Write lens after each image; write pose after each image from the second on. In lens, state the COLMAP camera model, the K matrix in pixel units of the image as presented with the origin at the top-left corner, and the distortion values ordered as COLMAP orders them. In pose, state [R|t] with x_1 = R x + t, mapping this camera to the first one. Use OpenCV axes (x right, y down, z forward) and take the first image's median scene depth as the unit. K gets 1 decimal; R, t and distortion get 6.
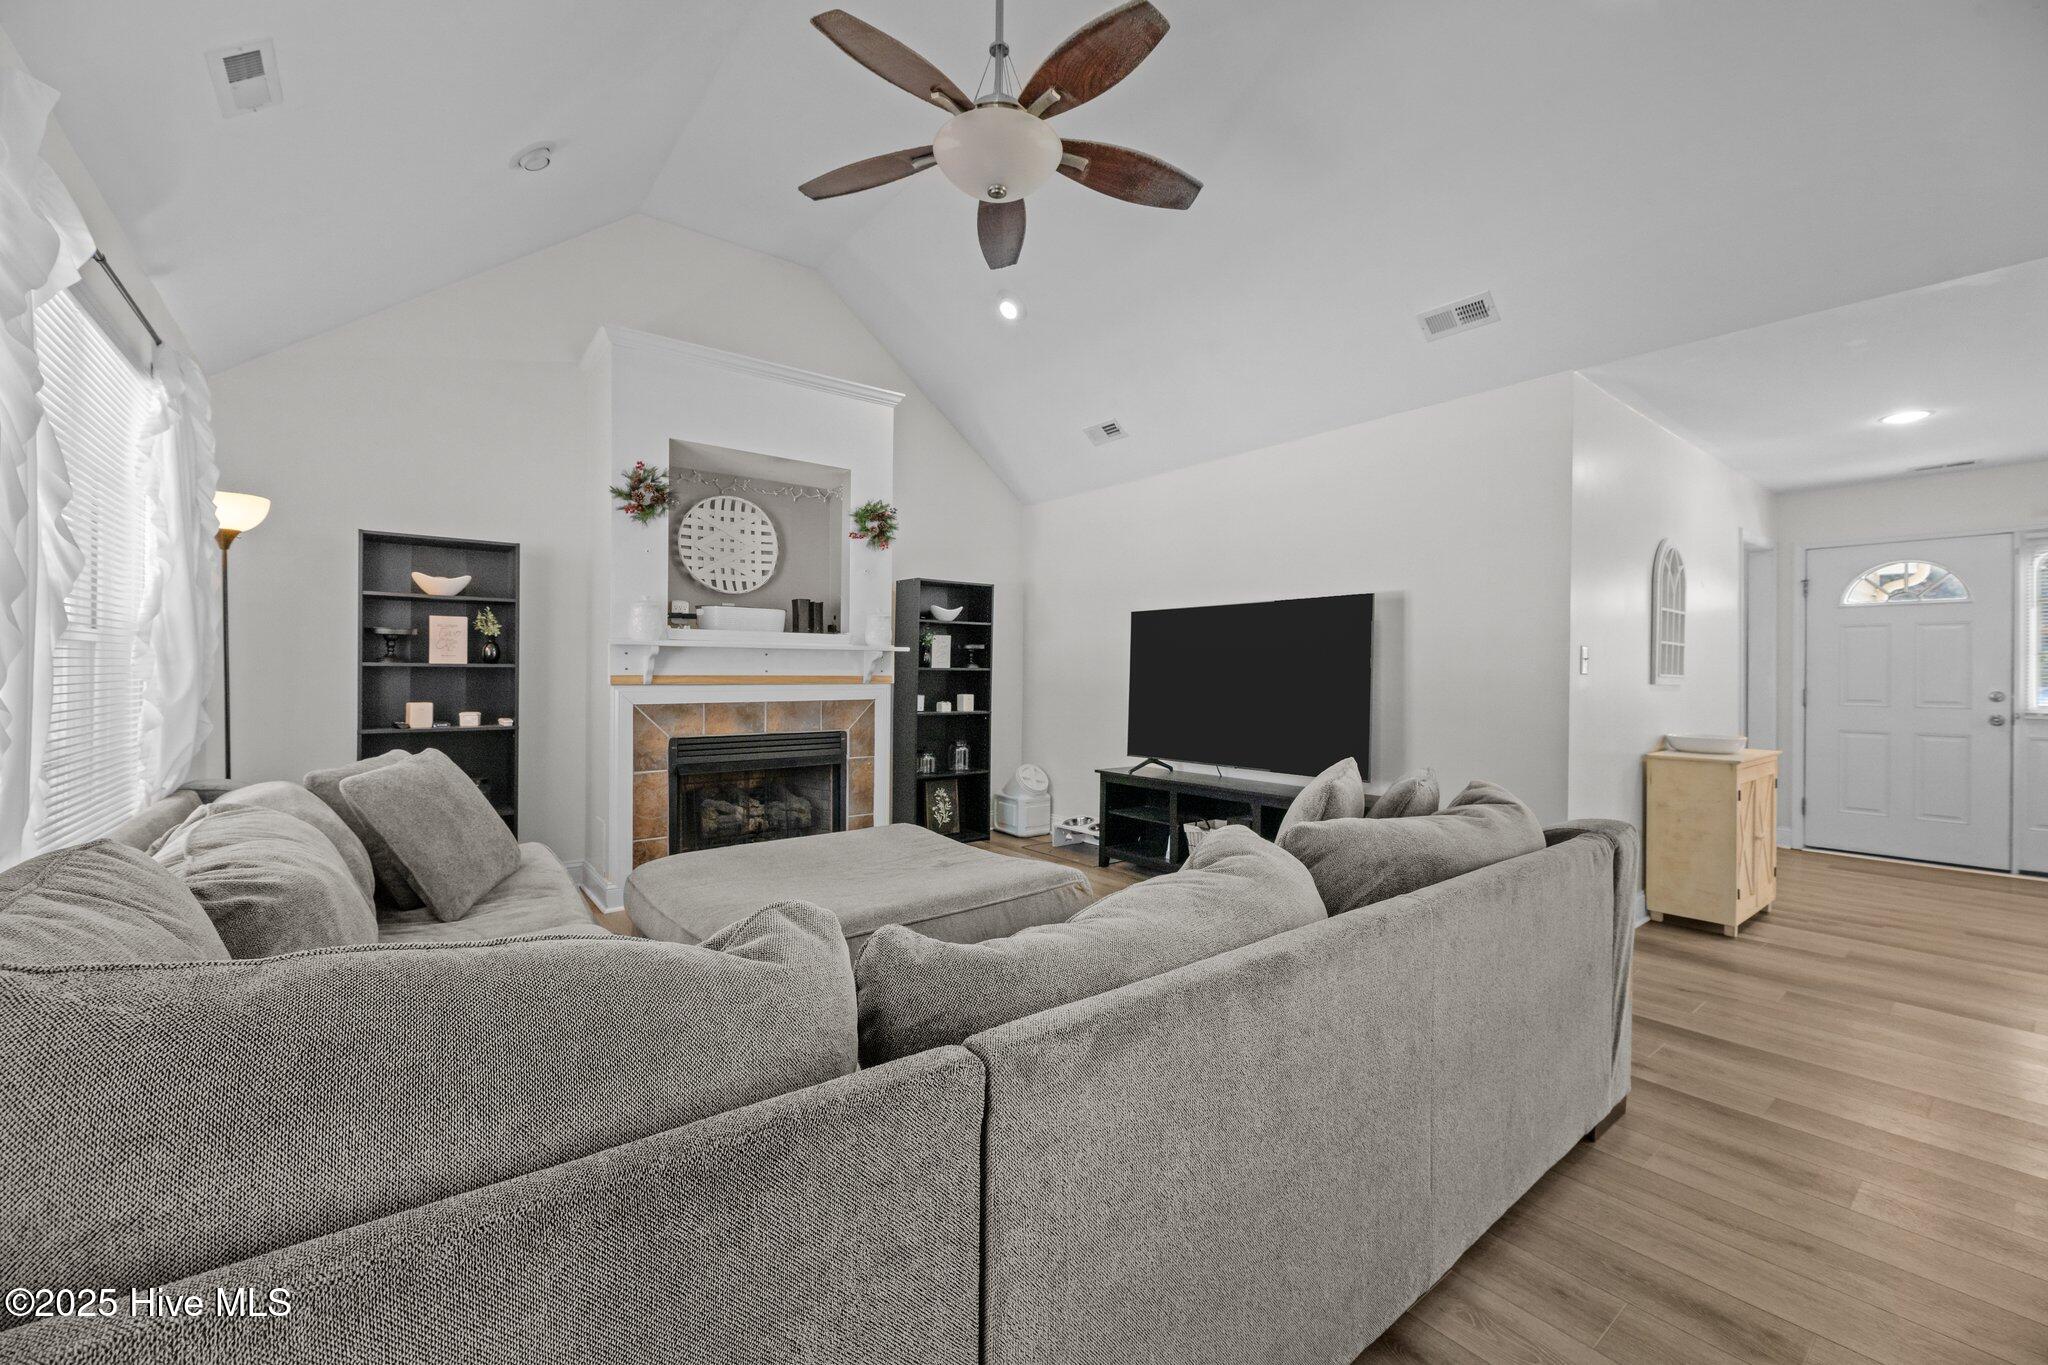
lens RADIAL K [[829.3, 0, 1014.3], [0, 829.3, 682.5], [0, 0, 1]] dist [0.000174, -0.002710]
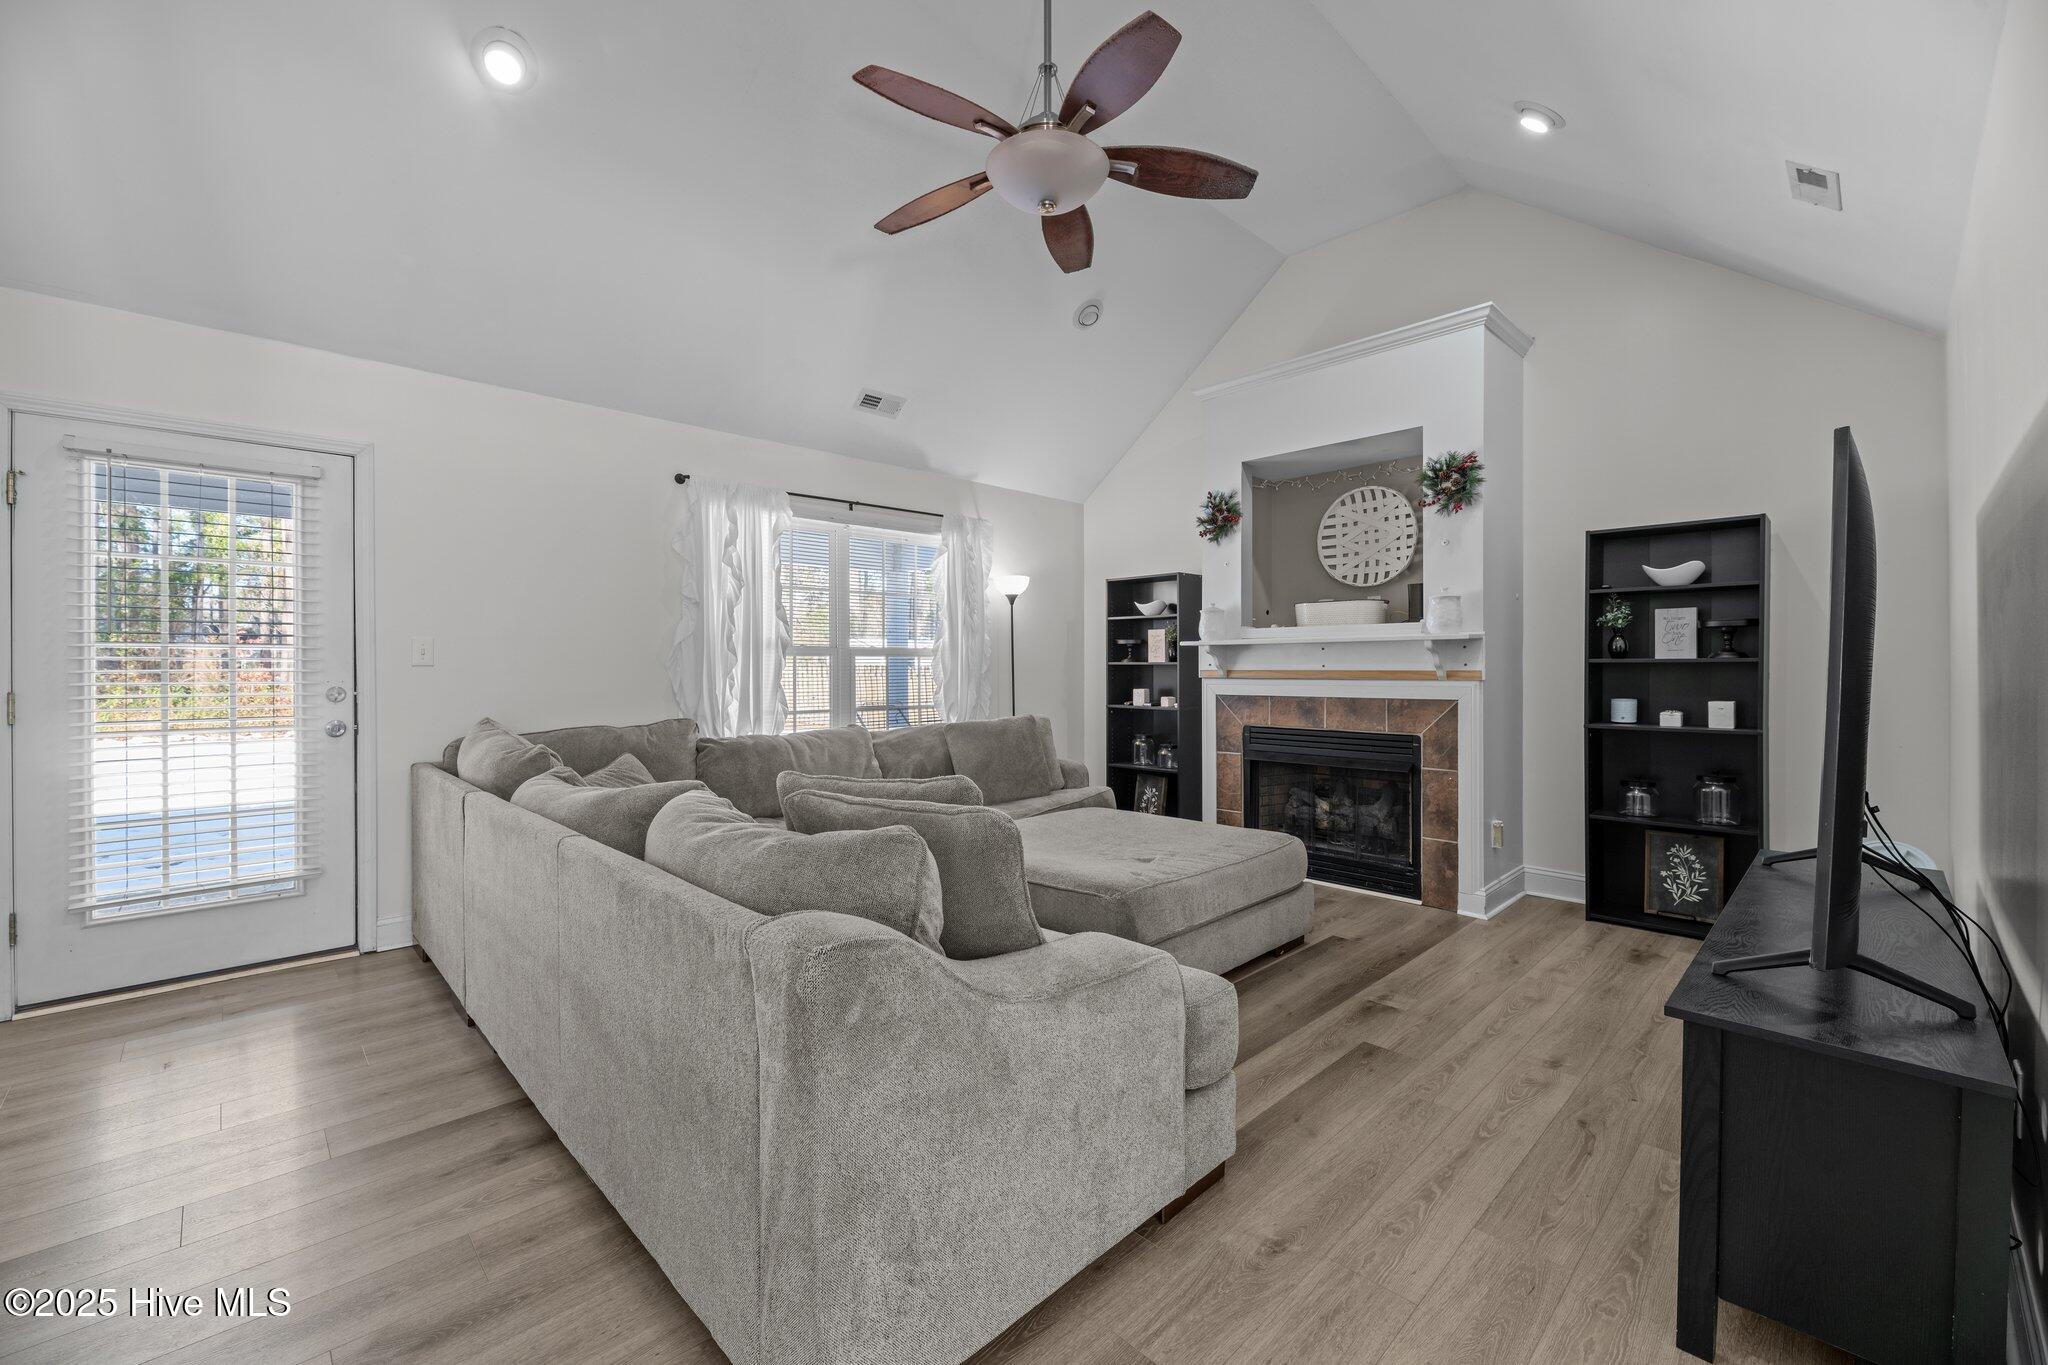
lens RADIAL K [[829.3, 0, 1016.4], [0, 829.3, 672.7], [0, 0, 1]] dist [0.000174, -0.002710]
pose [[0.108606, 0.001546, -0.994084, 0.582515], [-0.008086, 0.999967, 0.000672, -0.003196], [0.994052, 0.007965, 0.108615, 0.488299]]
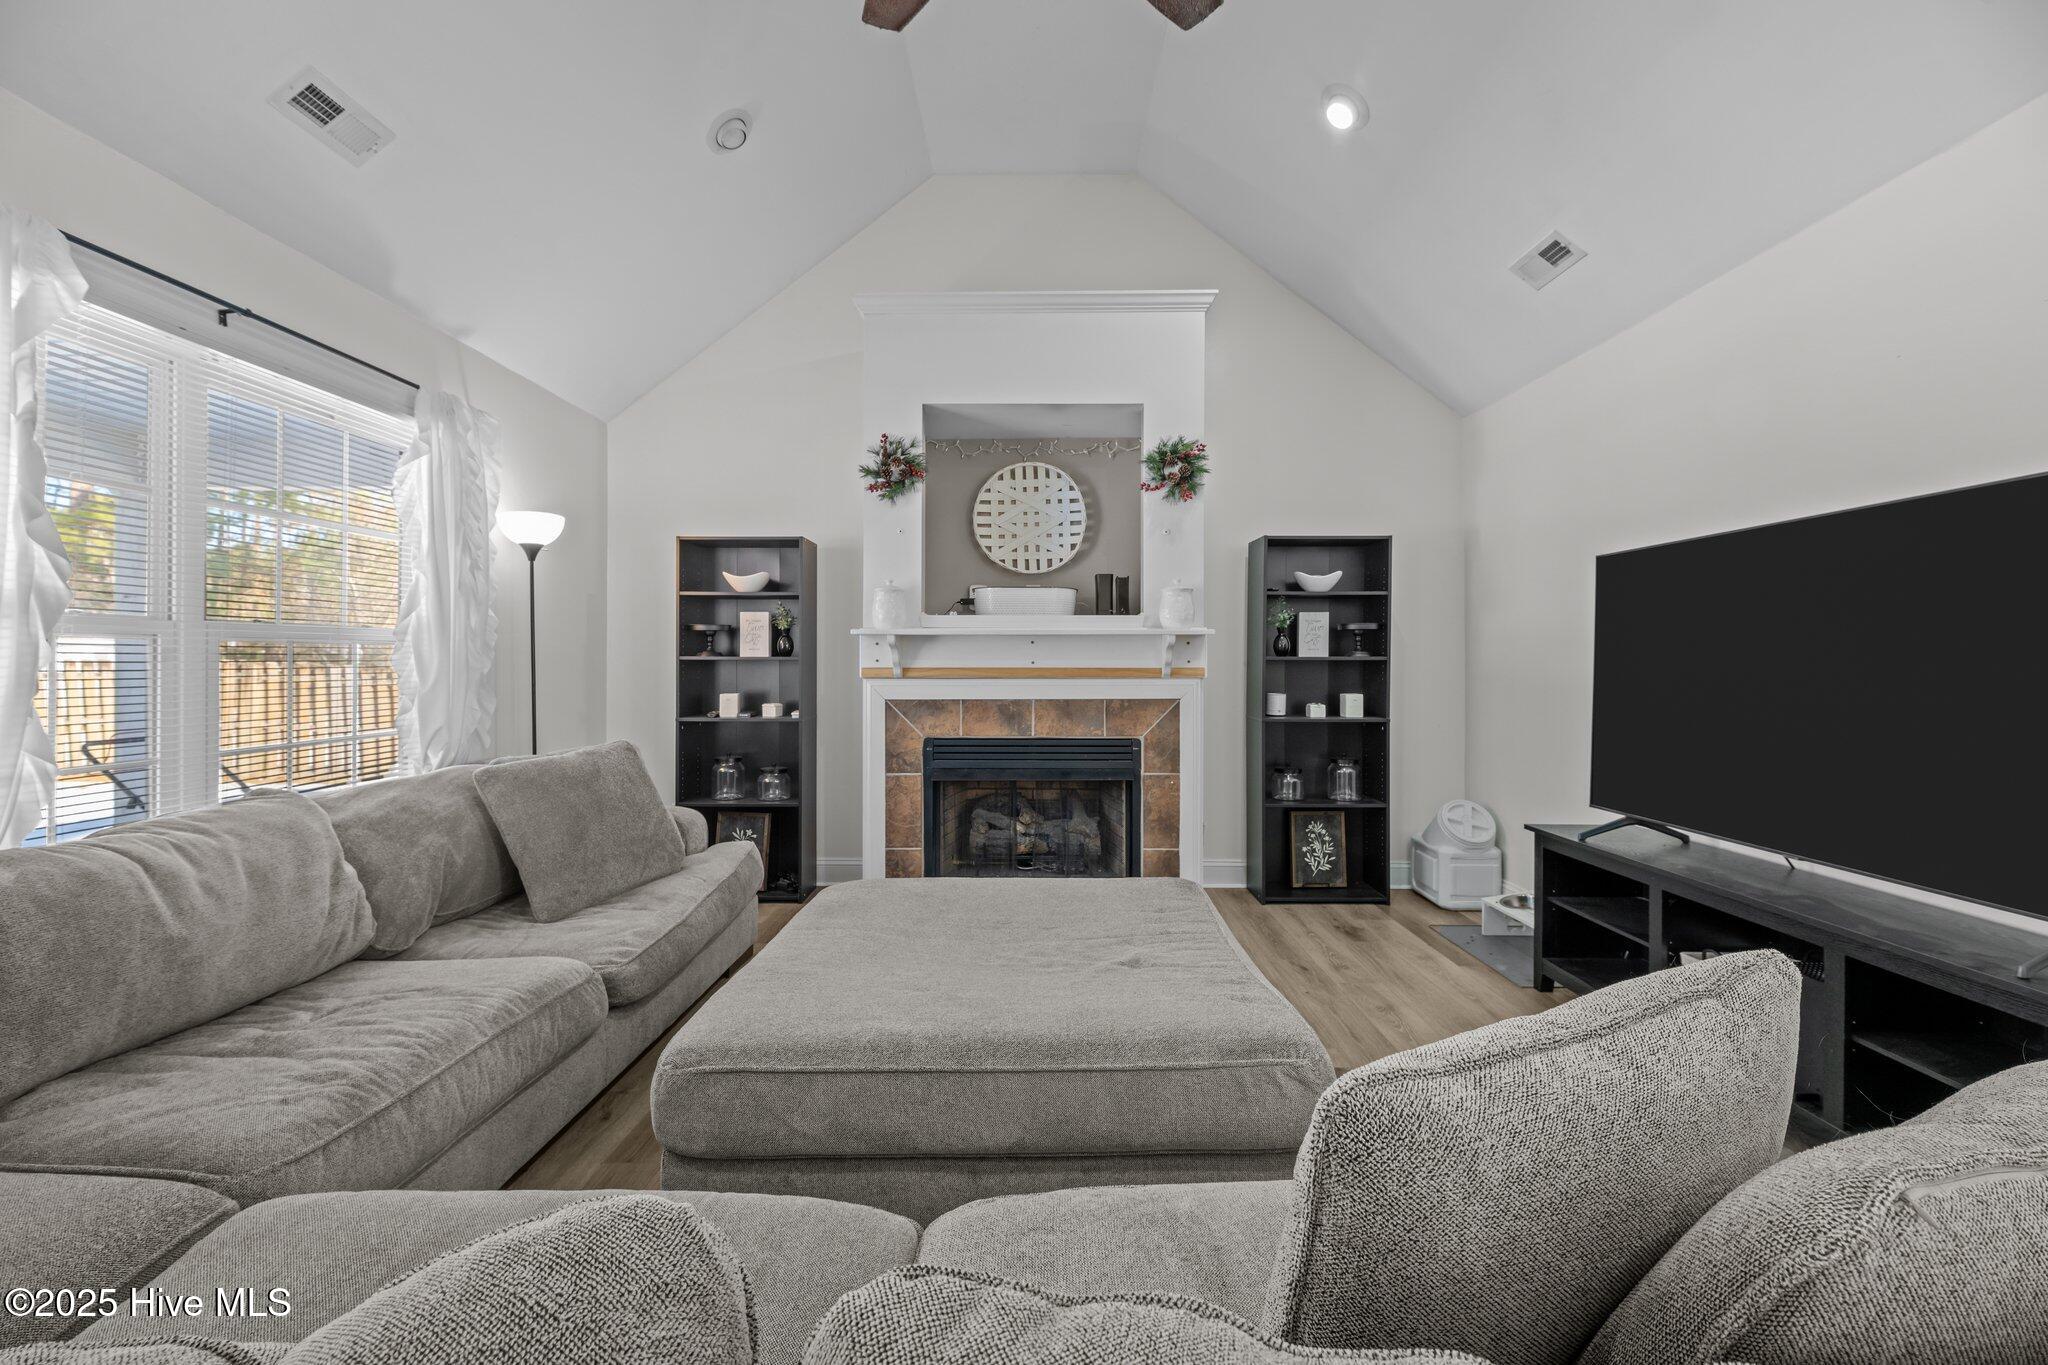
lens RADIAL K [[829.3, 0, 1017.0], [0, 829.3, 656.4], [0, 0, 1]] dist [0.000174, -0.002710]
pose [[0.781856, -0.008955, -0.623394, 0.189389], [-0.002796, 0.999836, -0.017869, -0.004470], [0.623452, 0.015714, 0.781703, 0.311884]]
